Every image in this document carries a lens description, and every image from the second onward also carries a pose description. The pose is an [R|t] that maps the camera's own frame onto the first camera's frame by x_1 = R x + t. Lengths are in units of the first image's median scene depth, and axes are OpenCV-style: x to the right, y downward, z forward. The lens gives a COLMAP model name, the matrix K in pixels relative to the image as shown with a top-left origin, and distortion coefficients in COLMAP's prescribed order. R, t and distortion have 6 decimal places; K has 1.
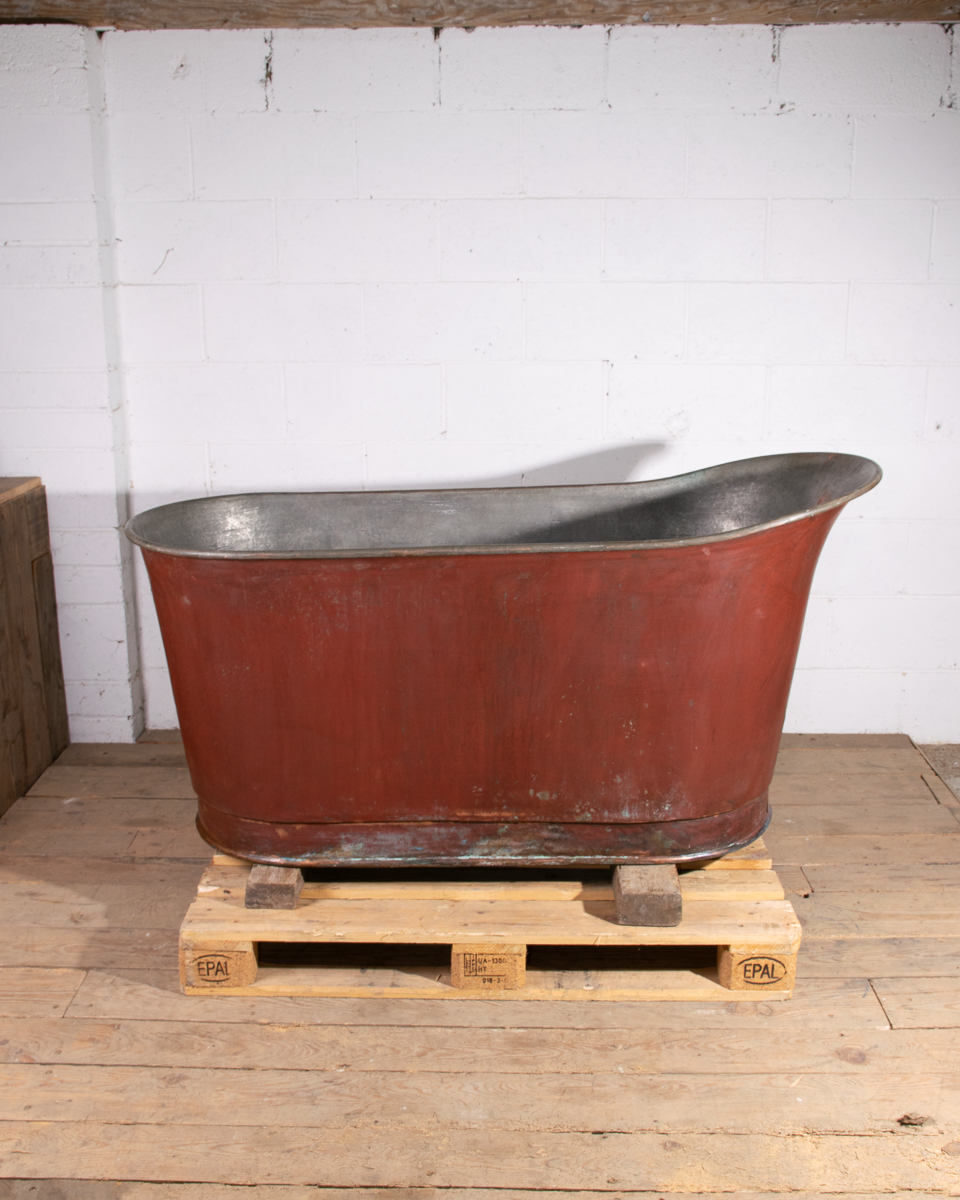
lens RADIAL K [[1333.9, 0, 485.6], [0, 1333.9, 593.0], [0, 0, 1]] dist [-0.098239, 0.154856]
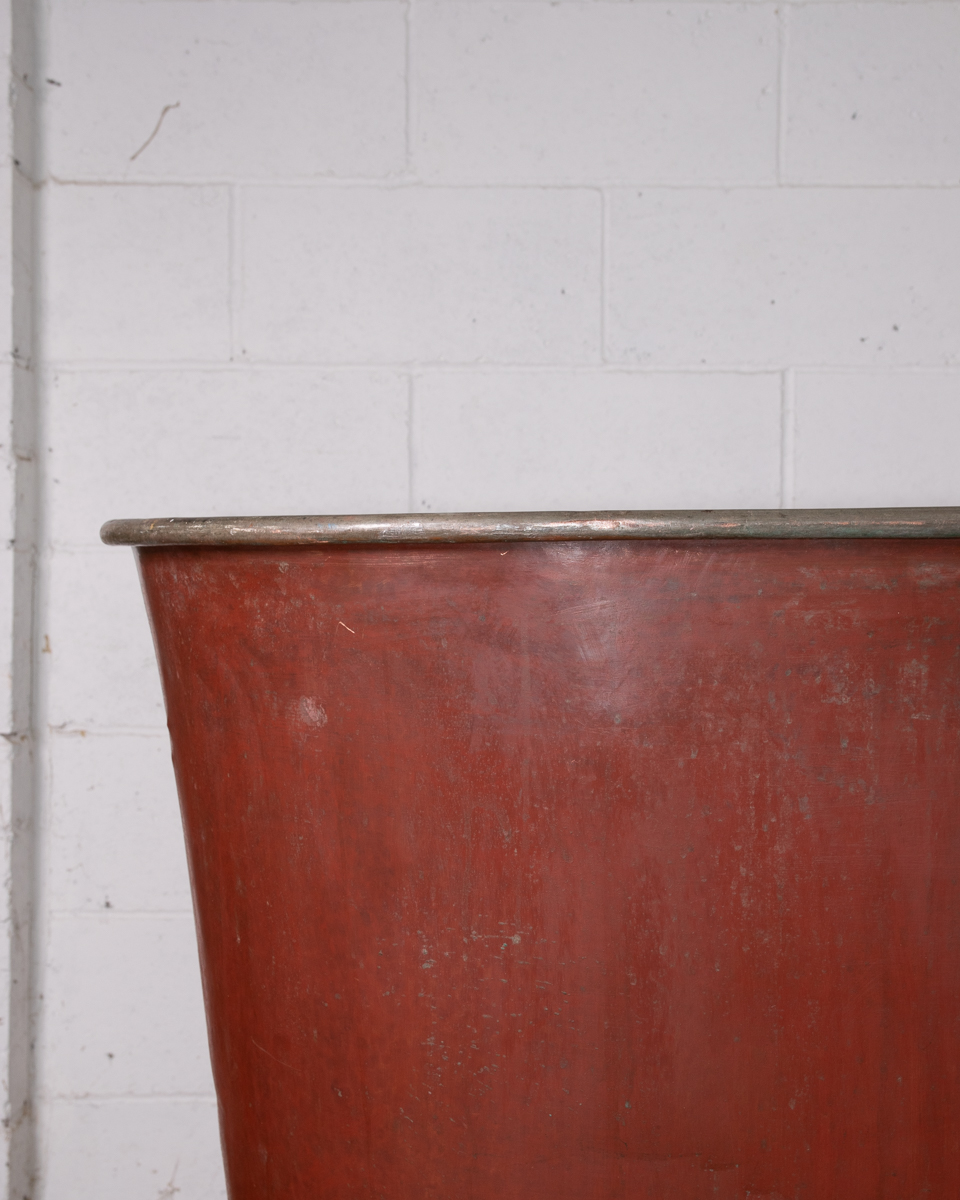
lens RADIAL K [[2052.5, 0, 486.8], [0, 2052.5, 599.4], [0, 0, 1]] dist [0.008629, 0.241491]
pose [[0.999897, 0.010920, -0.009309, -0.177190], [-0.012841, 0.970471, -0.240876, 0.090539], [0.006404, 0.240970, 0.970511, 0.529254]]
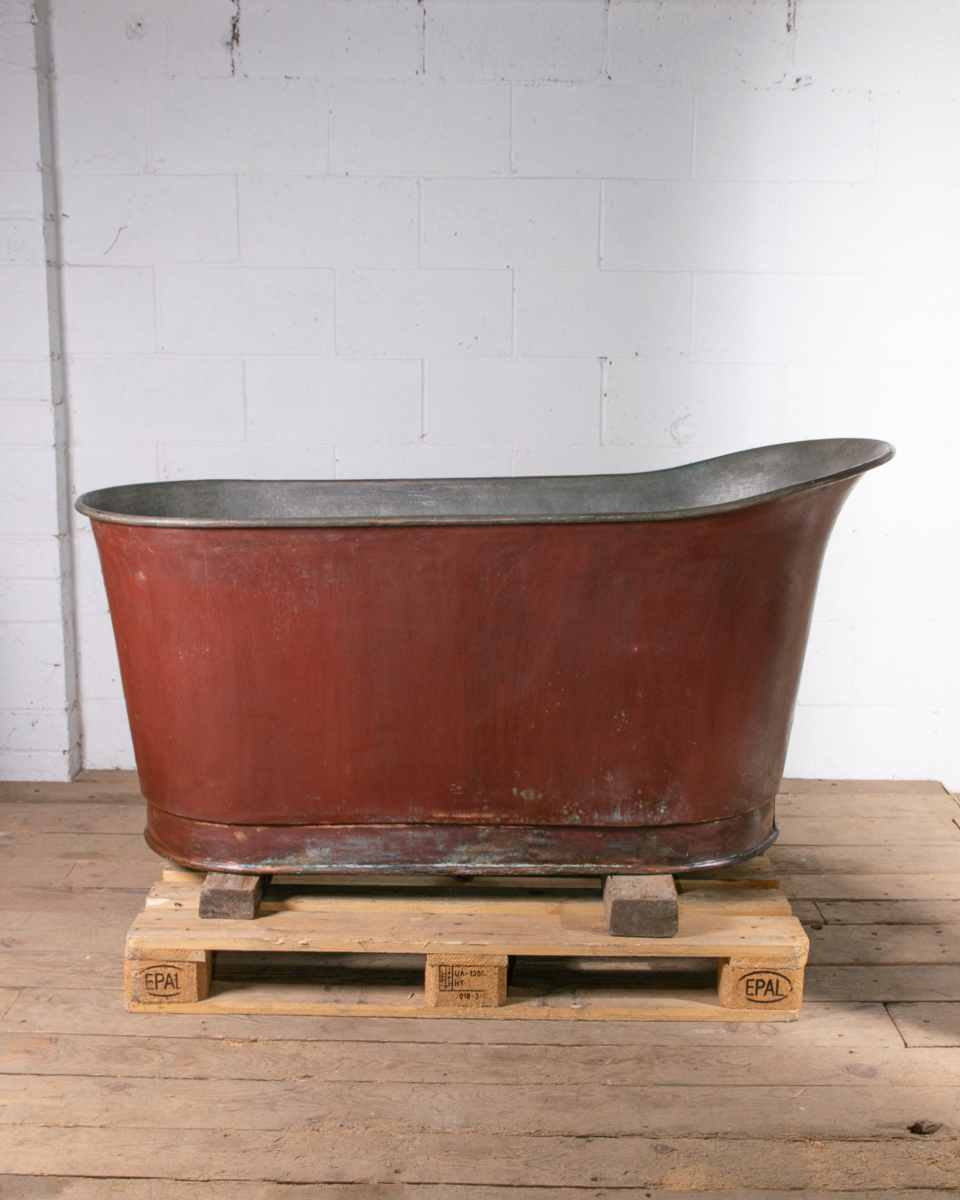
lens RADIAL K [[1583.7, 0, 509.5], [0, 1583.7, 632.2], [0, 0, 1]] dist [-0.073282, 0.165033]
pose [[0.999686, 0.009930, 0.023017, 0.004551], [-0.008821, 0.998819, -0.047788, 0.092287], [-0.023465, 0.047570, 0.998592, -0.093658]]
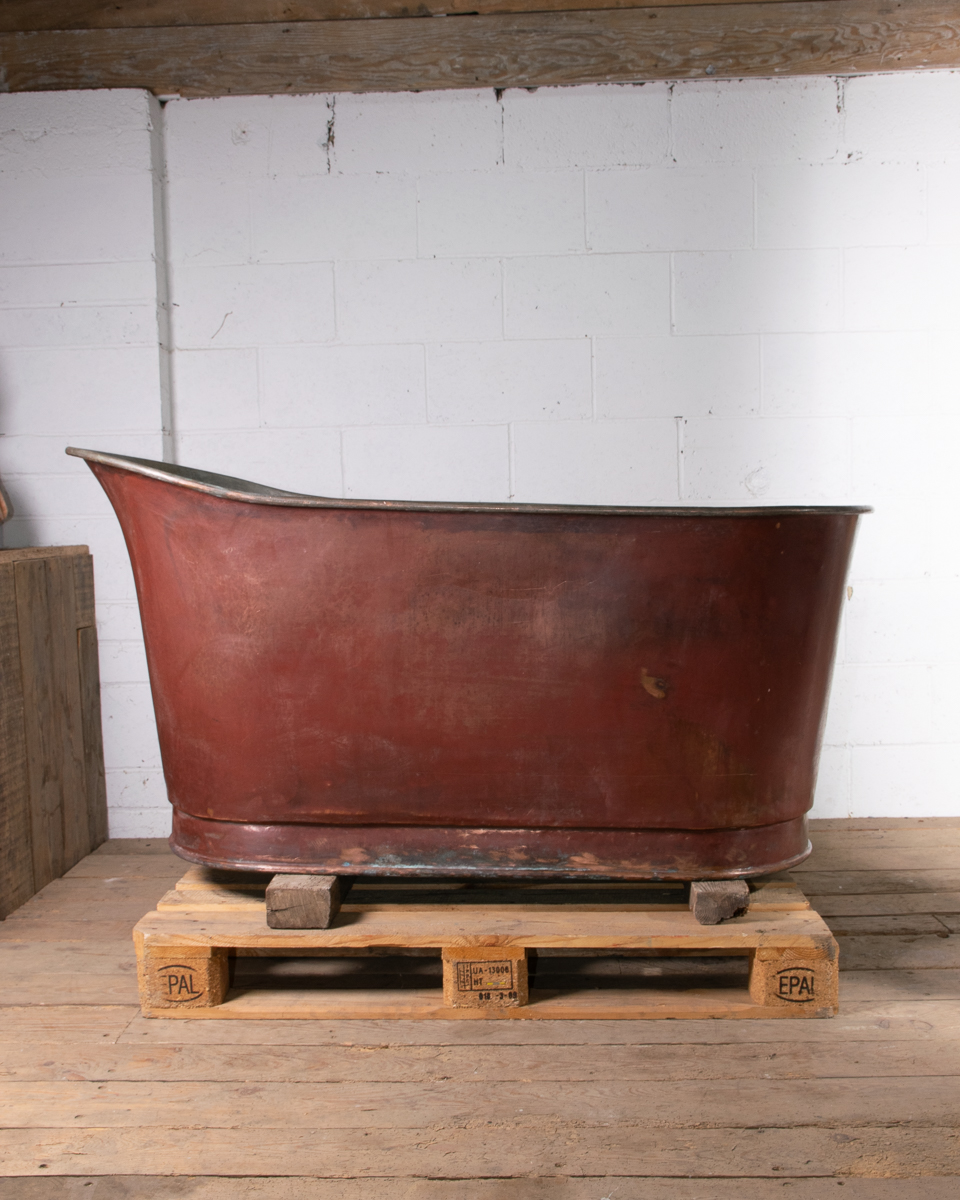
lens RADIAL K [[1383.4, 0, 489.8], [0, 1383.4, 604.3], [0, 0, 1]] dist [-0.086458, 0.187342]
pose [[0.999725, -0.020622, -0.011125, -0.055413], [0.018292, 0.983593, -0.179473, 0.194388], [0.014644, 0.179220, 0.983700, 0.059372]]
